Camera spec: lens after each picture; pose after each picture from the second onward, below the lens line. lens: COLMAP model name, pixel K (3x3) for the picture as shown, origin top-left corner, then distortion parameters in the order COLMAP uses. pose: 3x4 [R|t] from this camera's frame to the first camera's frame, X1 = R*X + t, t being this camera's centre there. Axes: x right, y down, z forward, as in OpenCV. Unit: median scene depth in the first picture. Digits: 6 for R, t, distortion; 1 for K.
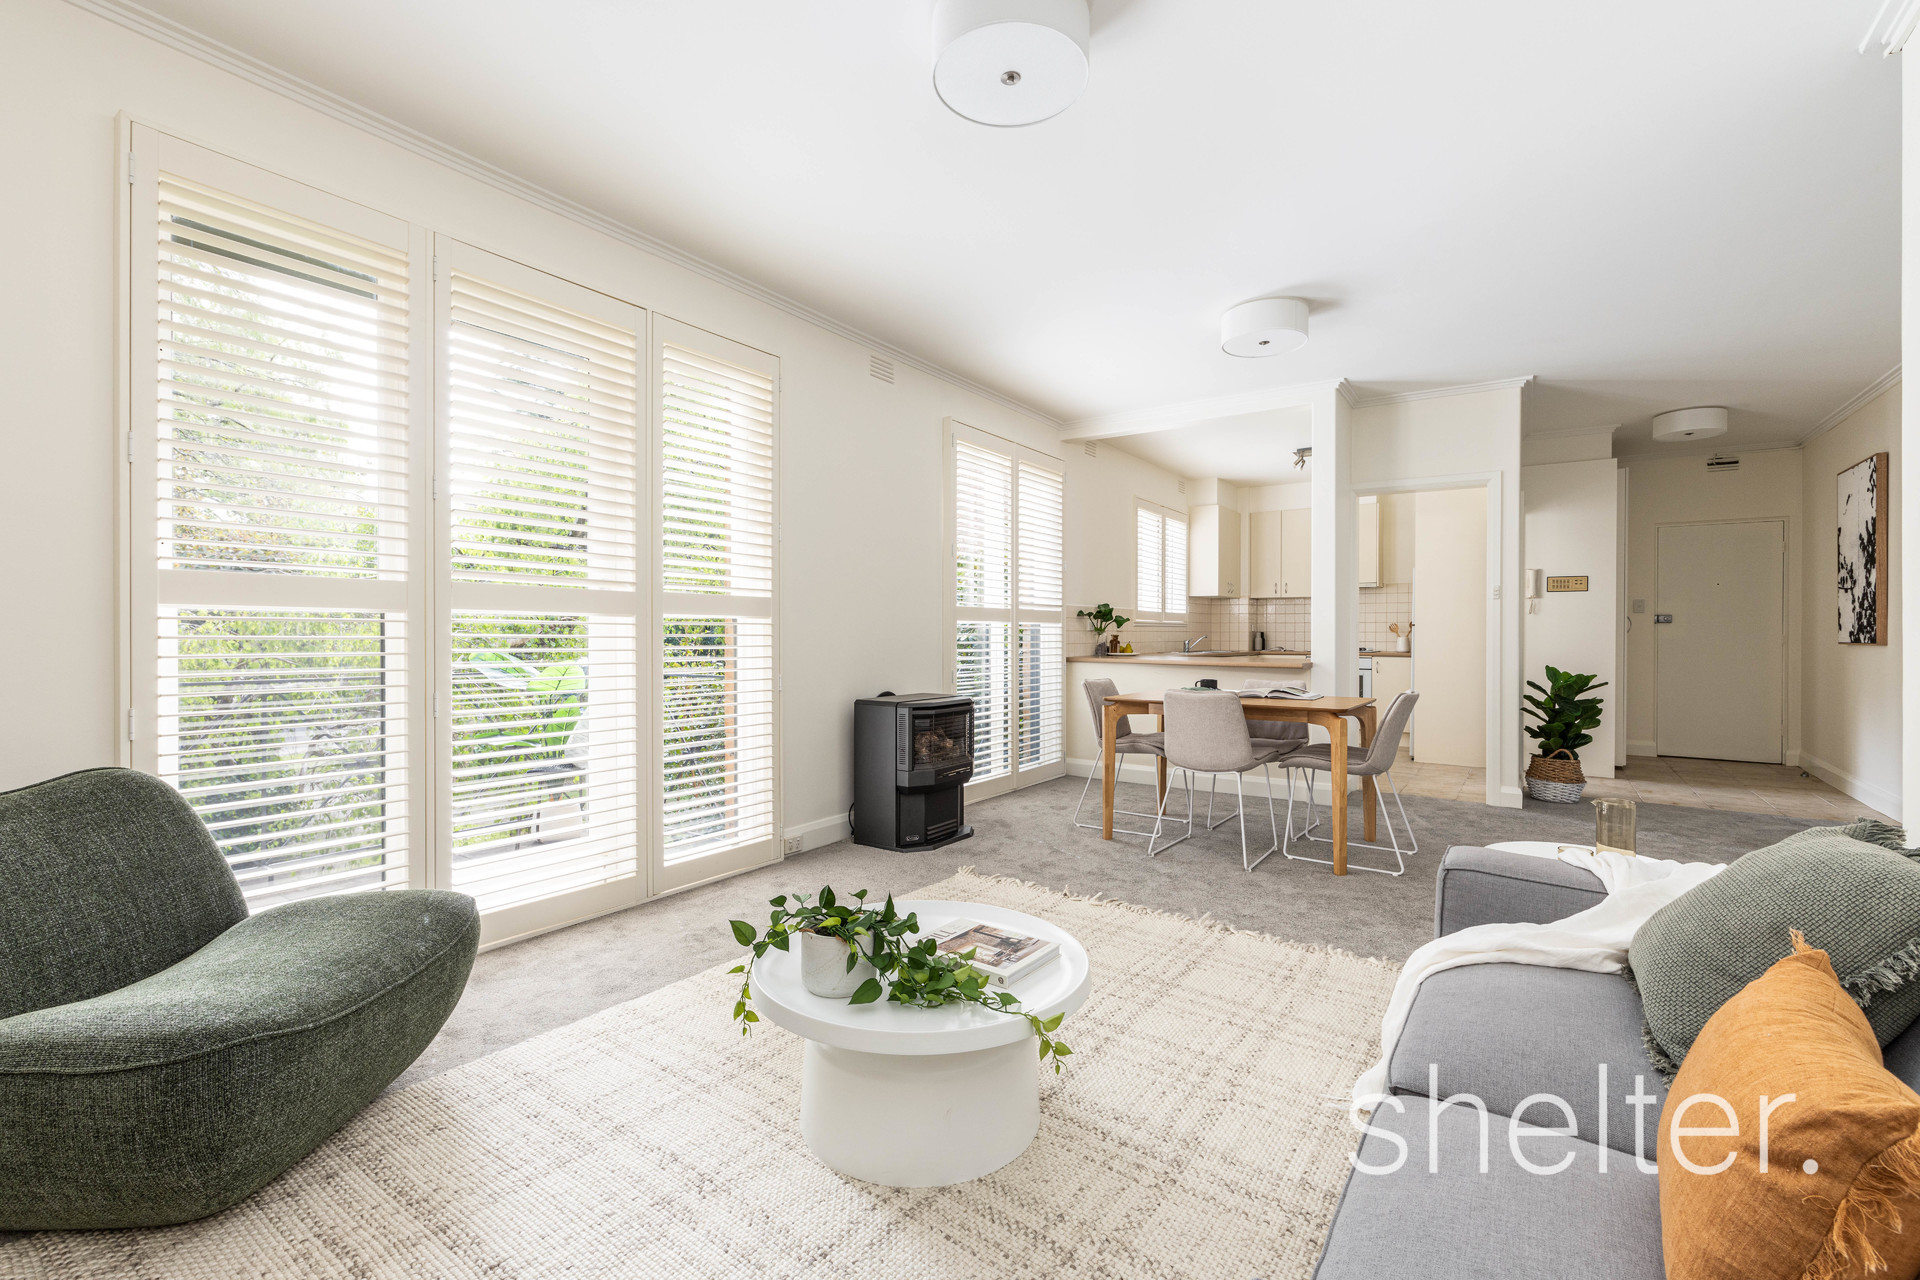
lens RADIAL K [[841.3, 0, 968.2], [0, 841.3, 644.7], [0, 0, 1]] dist [-0.001164, -0.000102]
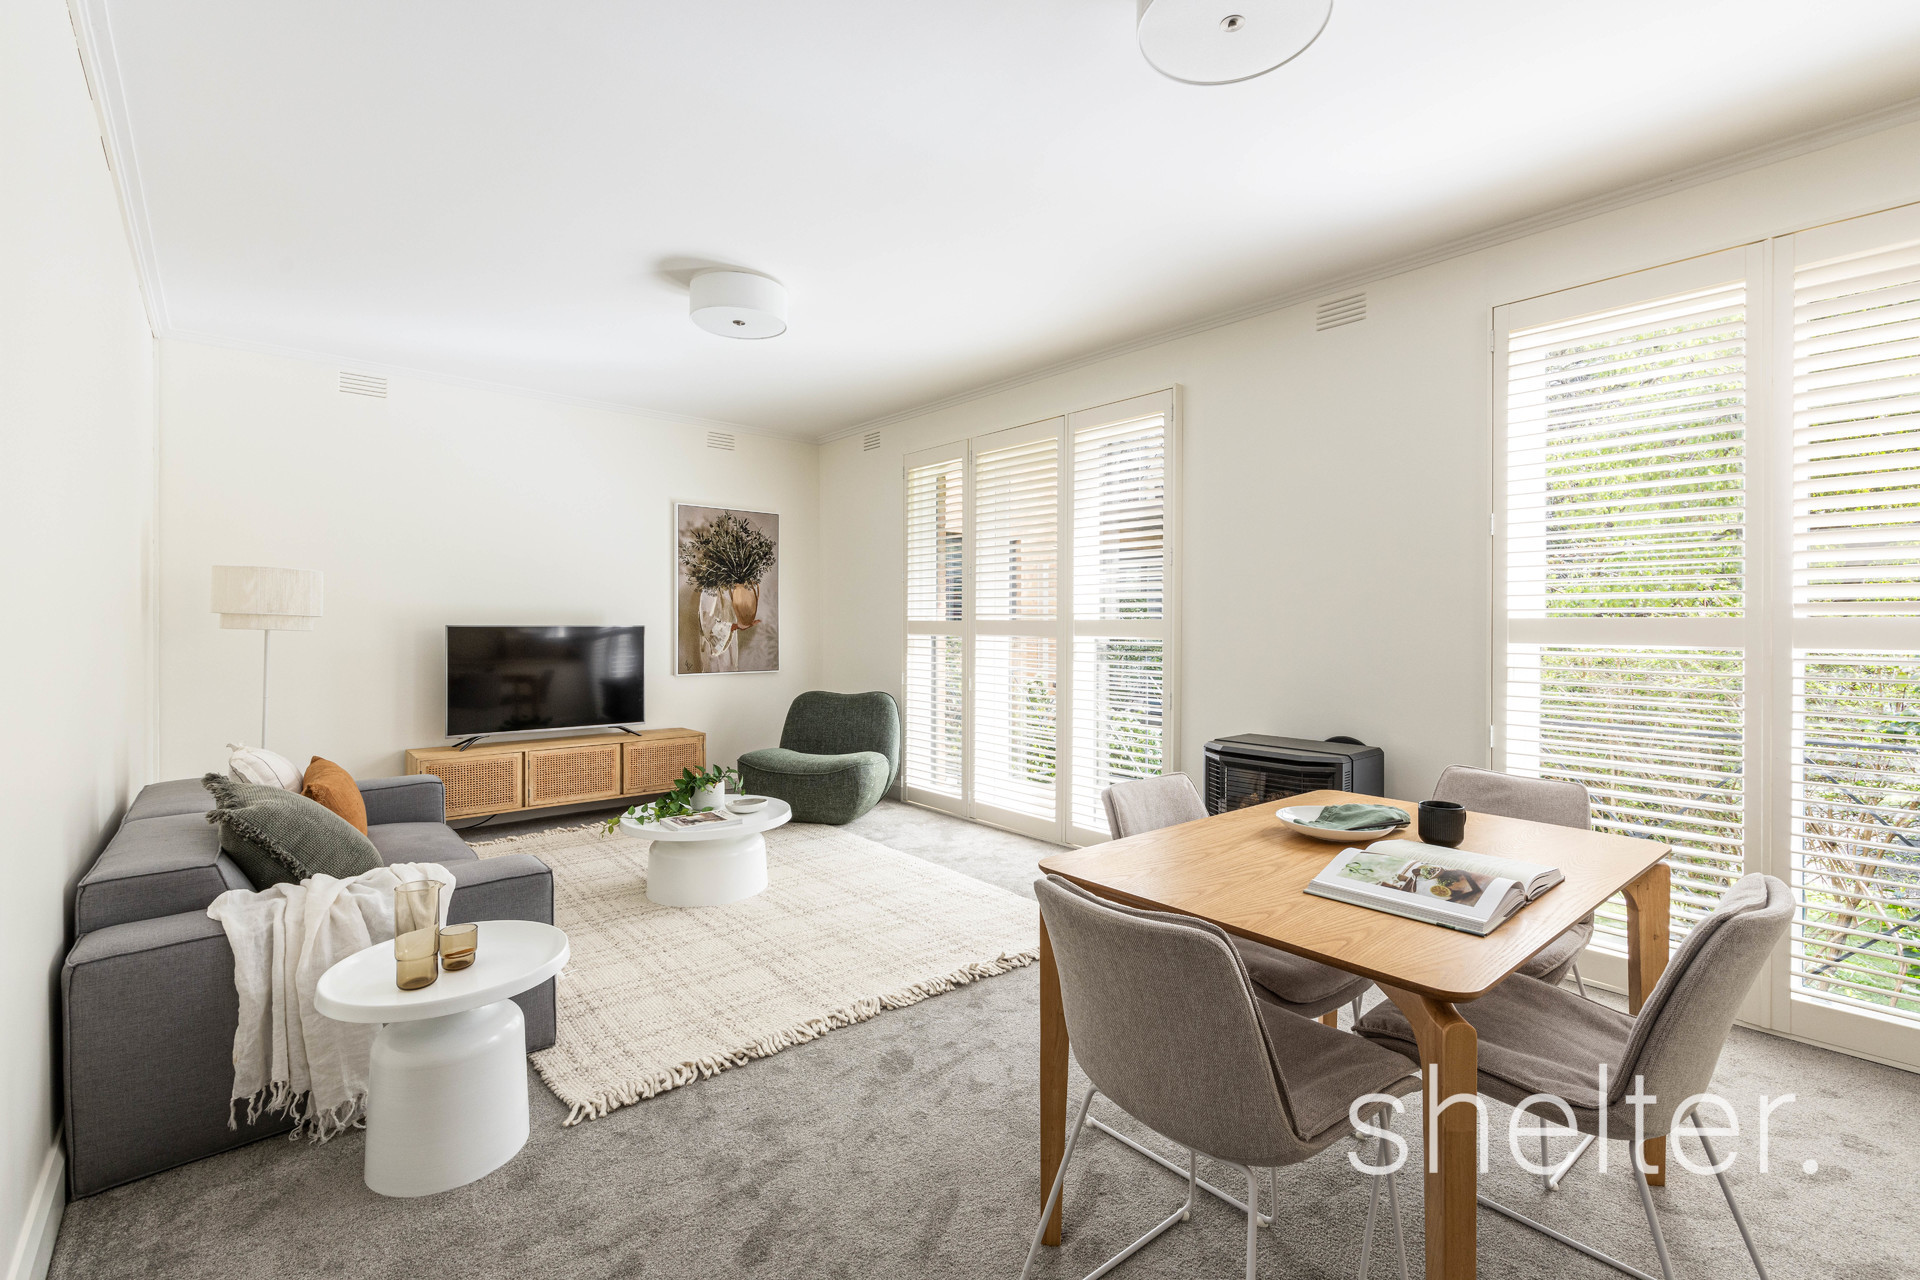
lens RADIAL K [[841.3, 0, 969.2], [0, 841.3, 631.4], [0, 0, 1]] dist [-0.001164, -0.000102]
pose [[-0.265530, -0.002262, -0.964100, 1.284706], [-0.012281, 0.999924, 0.001037, -0.062229], [0.964024, 0.012116, -0.265538, 1.573101]]
